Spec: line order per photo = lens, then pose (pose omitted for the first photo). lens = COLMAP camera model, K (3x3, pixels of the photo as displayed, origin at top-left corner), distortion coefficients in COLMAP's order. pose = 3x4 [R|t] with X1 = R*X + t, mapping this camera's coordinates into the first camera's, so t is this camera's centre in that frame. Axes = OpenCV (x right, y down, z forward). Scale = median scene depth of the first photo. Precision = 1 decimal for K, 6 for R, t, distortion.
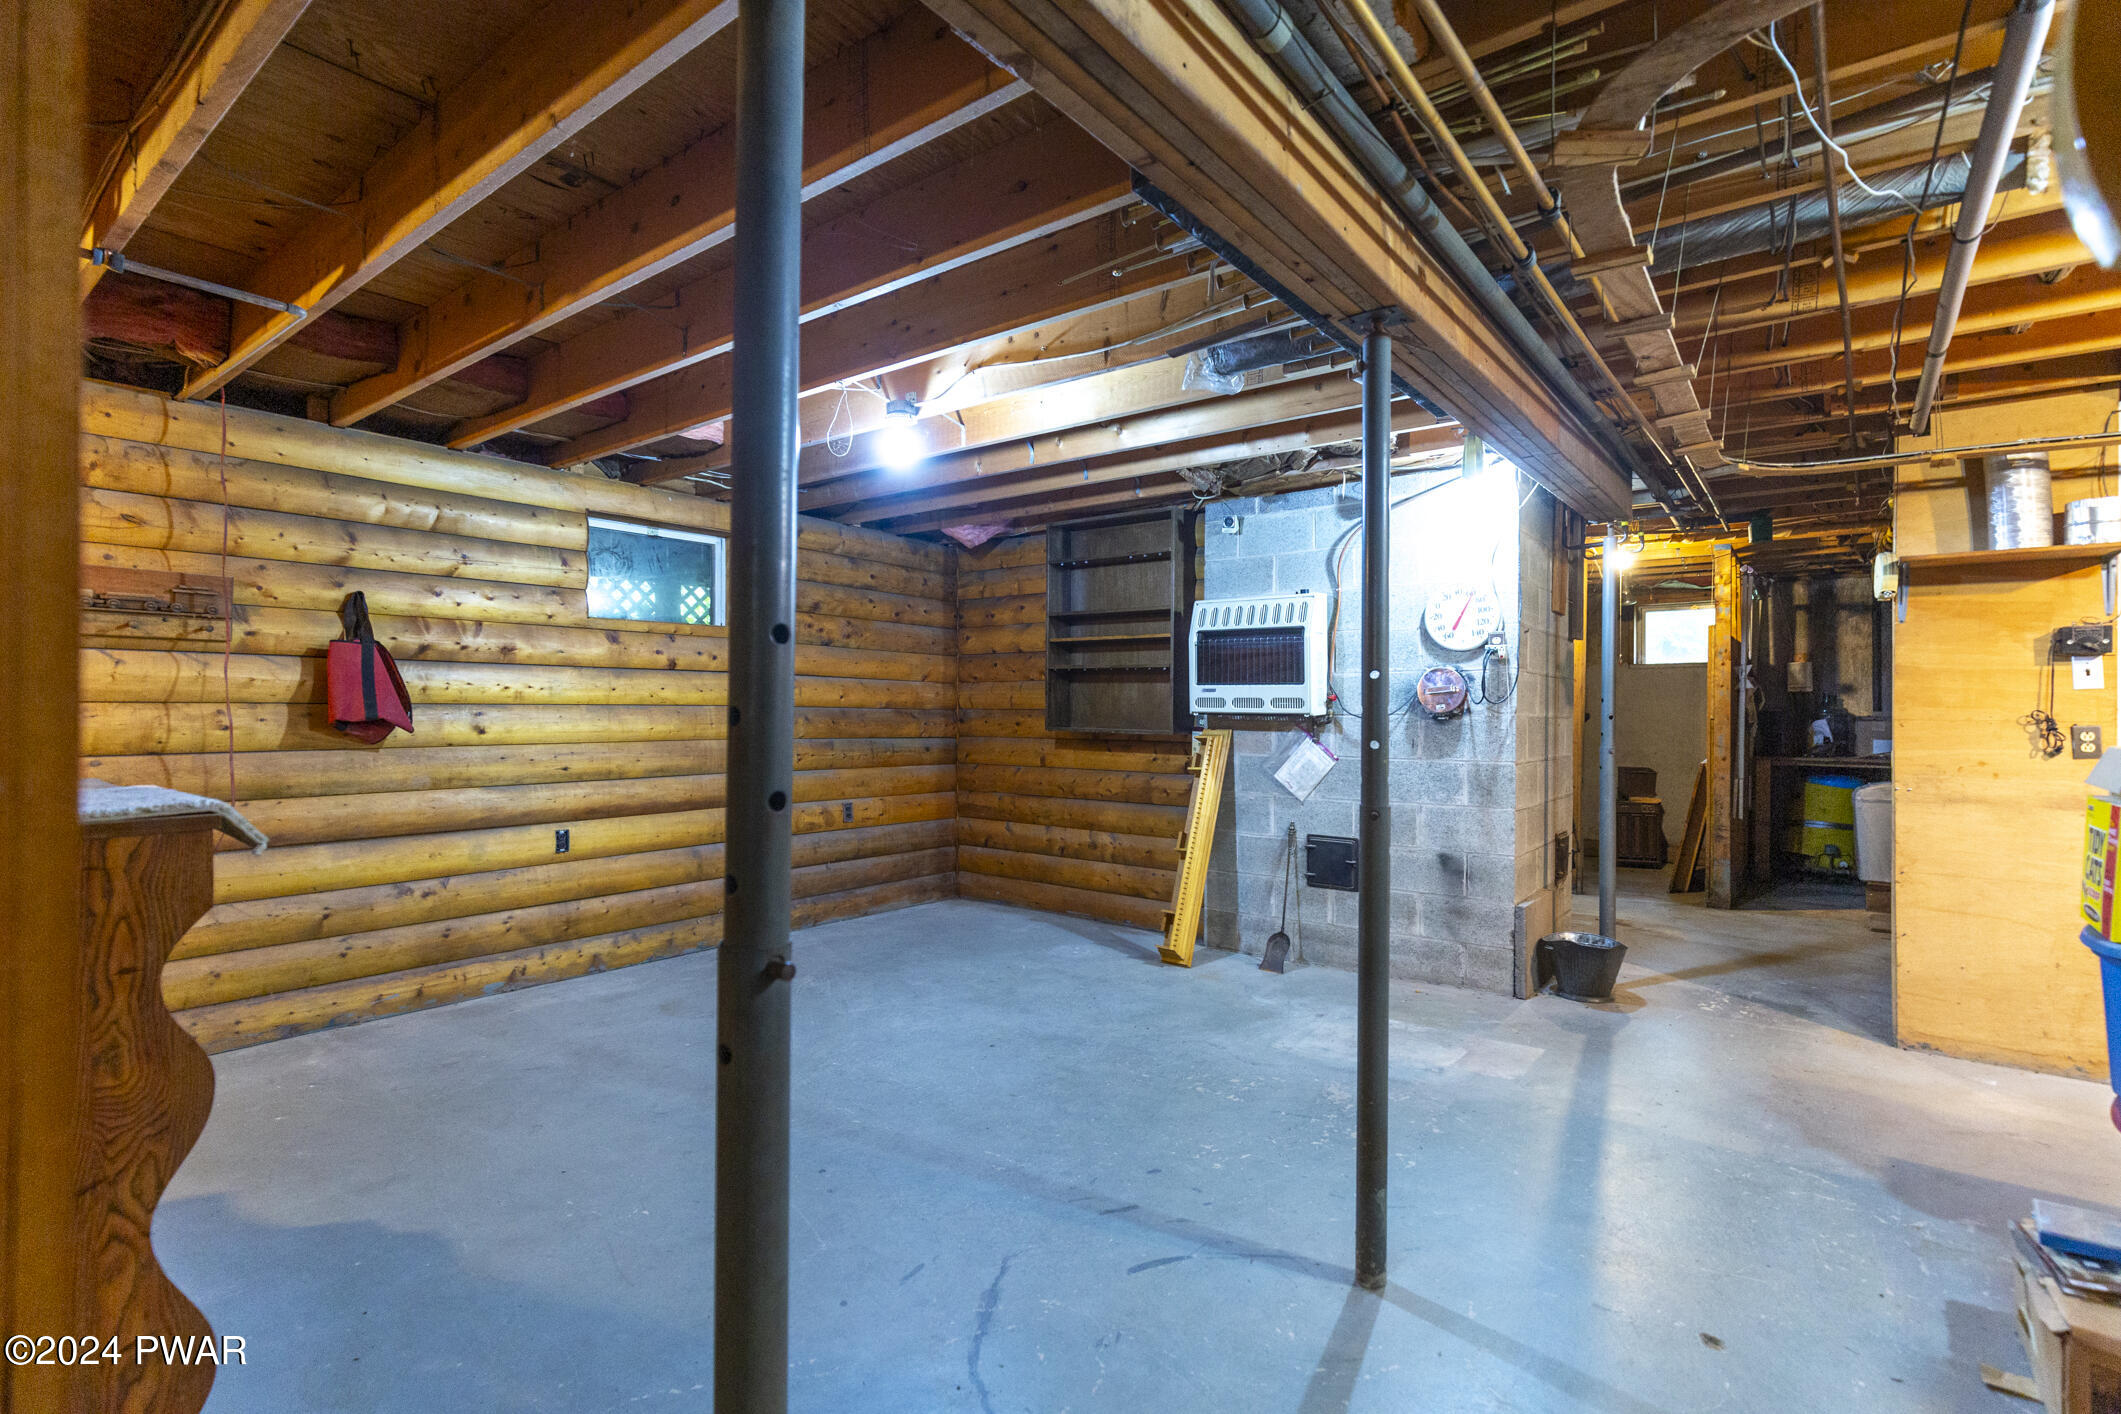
lens RADIAL K [[973.9, 0, 1062.4], [0, 973.9, 708.5], [0, 0, 1]] dist [0.002761, 0.000073]
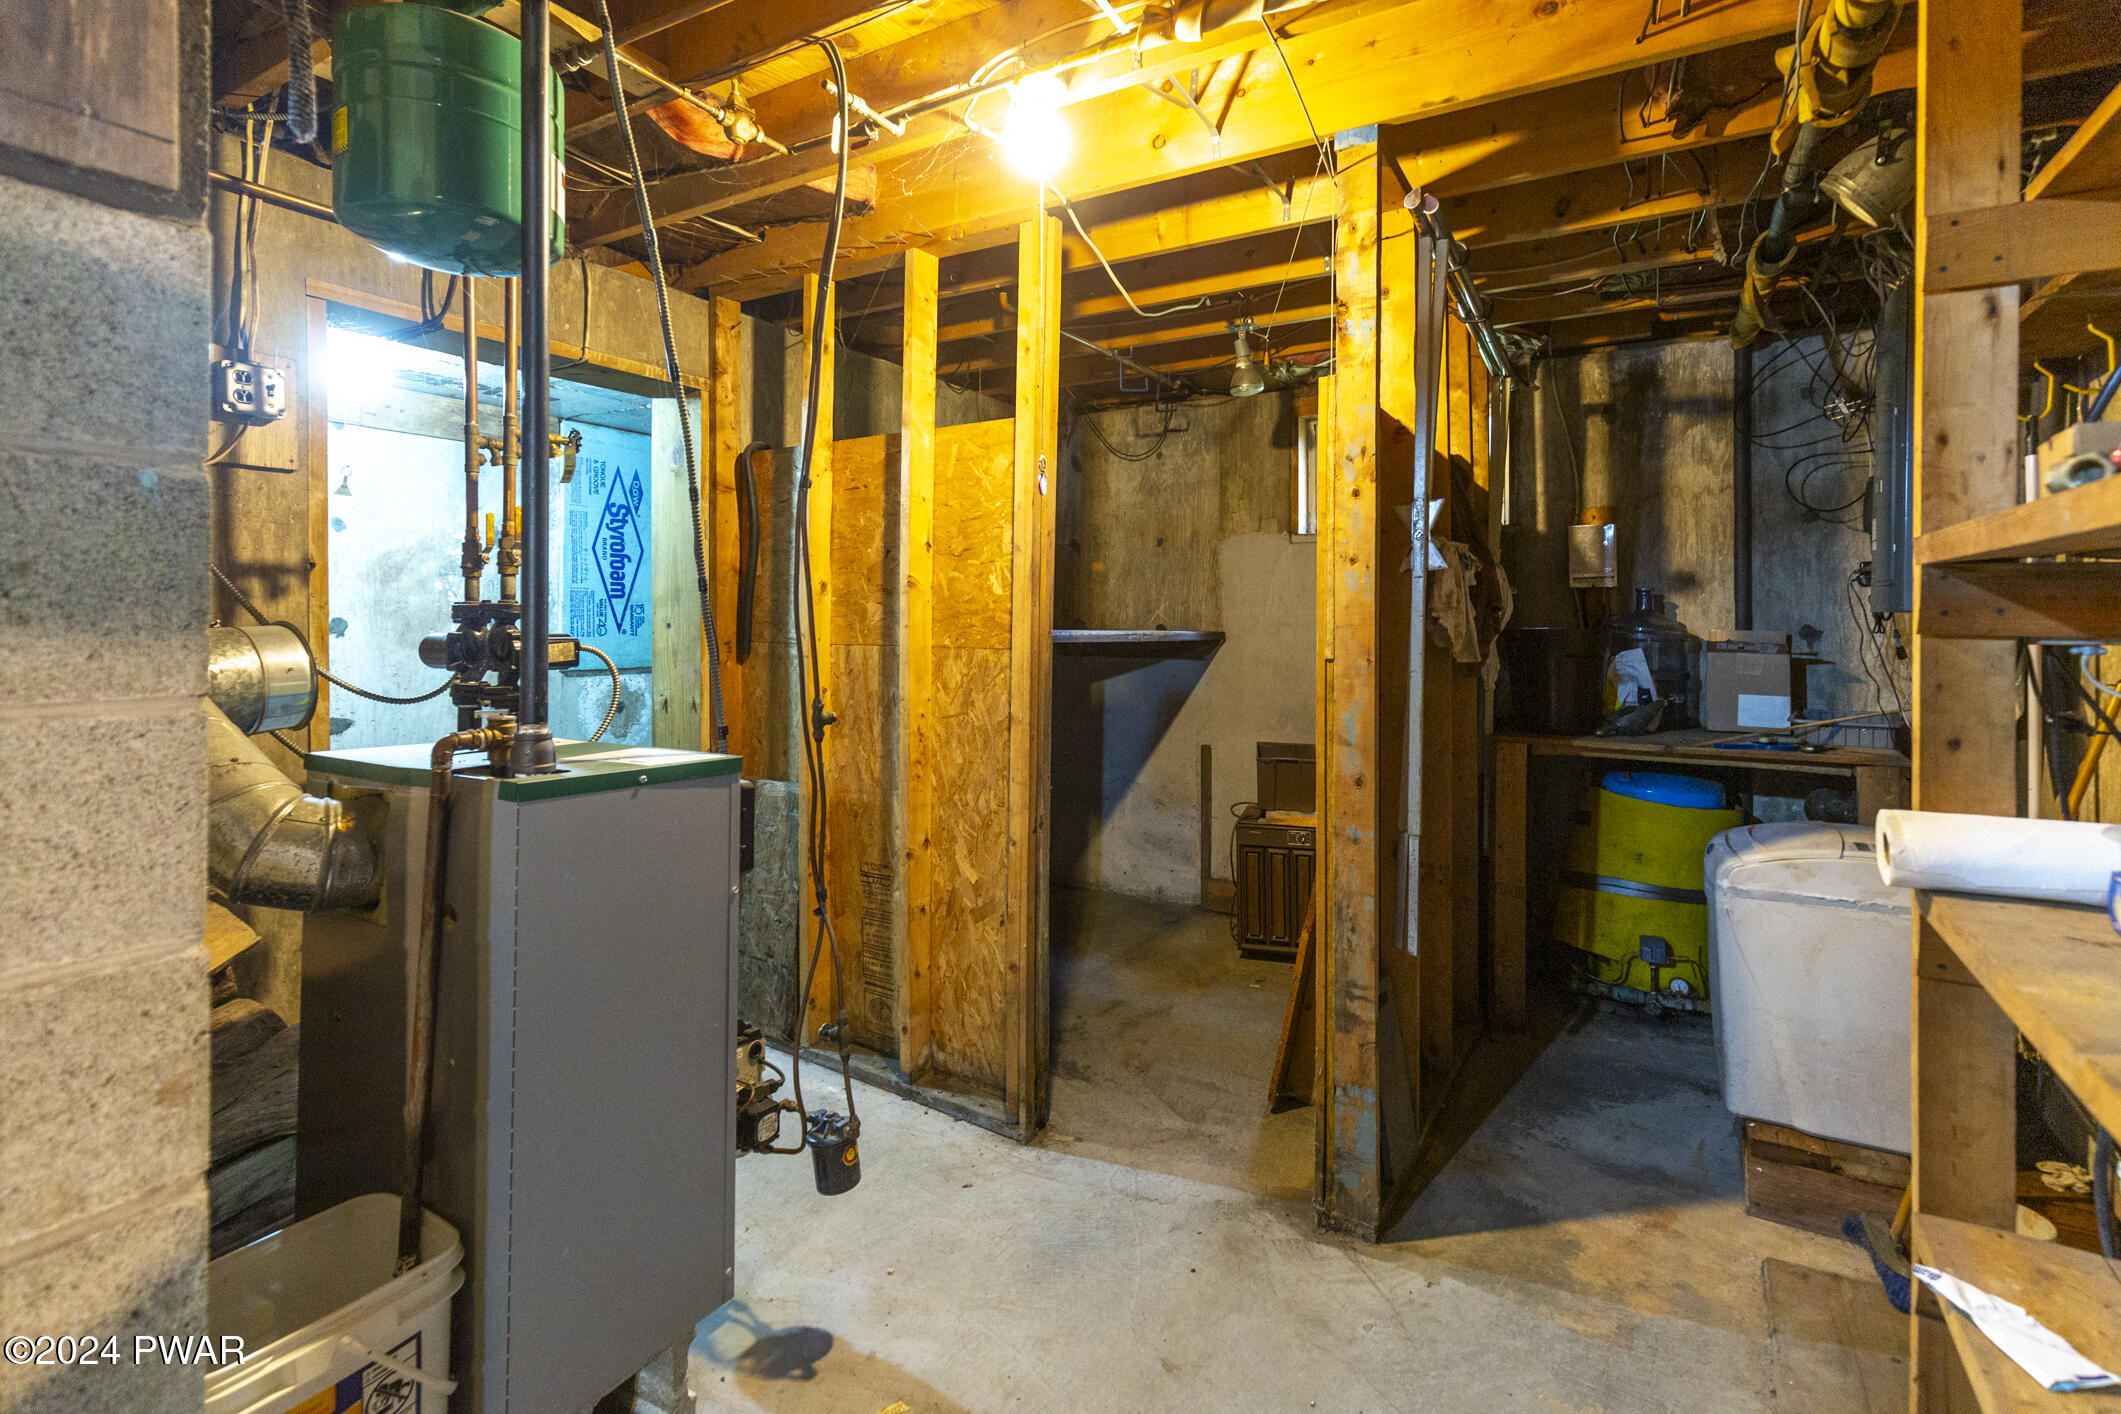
lens RADIAL K [[973.9, 0, 1078.0], [0, 973.9, 620.3], [0, 0, 1]] dist [0.002761, 0.000073]
pose [[0.990783, -0.002584, 0.135436, 0.463252], [0.002224, 0.999994, 0.002808, -0.003333], [-0.135443, -0.002481, 0.990782, 0.589234]]
